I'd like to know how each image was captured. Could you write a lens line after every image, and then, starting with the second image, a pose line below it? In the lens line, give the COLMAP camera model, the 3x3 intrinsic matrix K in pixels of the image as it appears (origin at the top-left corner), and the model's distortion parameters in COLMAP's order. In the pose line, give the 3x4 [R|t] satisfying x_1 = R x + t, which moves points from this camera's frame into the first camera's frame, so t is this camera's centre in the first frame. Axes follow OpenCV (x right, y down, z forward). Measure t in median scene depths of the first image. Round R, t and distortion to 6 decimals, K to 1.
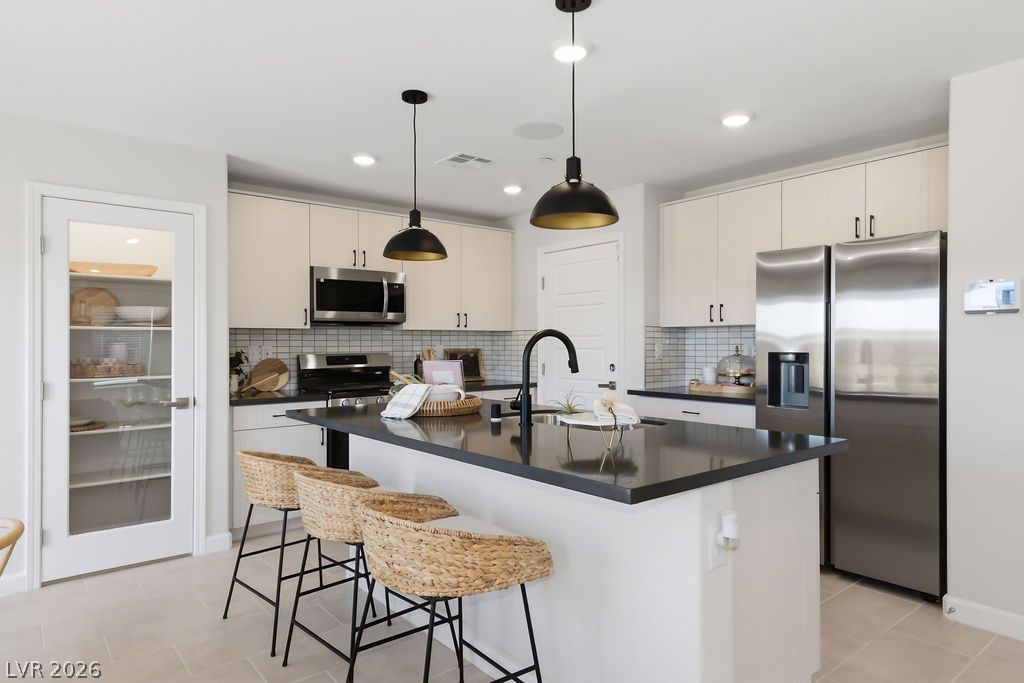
lens RADIAL K [[626.0, 0, 512.0], [0, 626.0, 341.5], [0, 0, 1]] dist [0.026247, -0.000398]
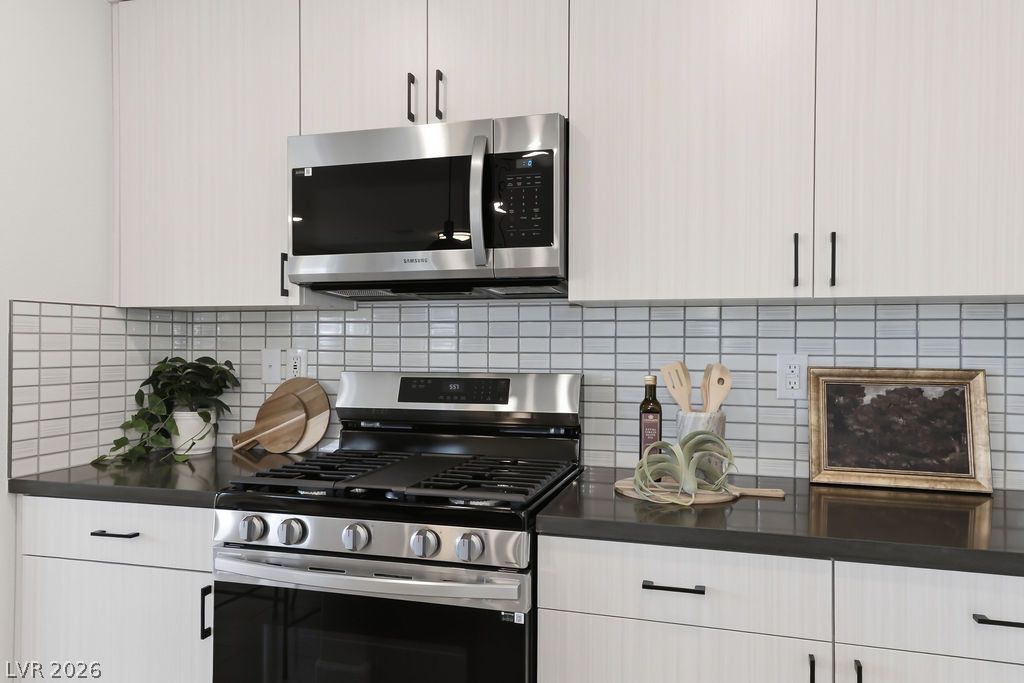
lens RADIAL K [[731.7, 0, 500.6], [0, 731.7, 340.5], [0, 0, 1]] dist [0.009059, 0.003629]
pose [[0.565466, -0.001072, -0.824771, 0.114994], [-0.006080, 0.999967, -0.005468, 0.002967], [0.824749, 0.008106, 0.565441, 0.830066]]
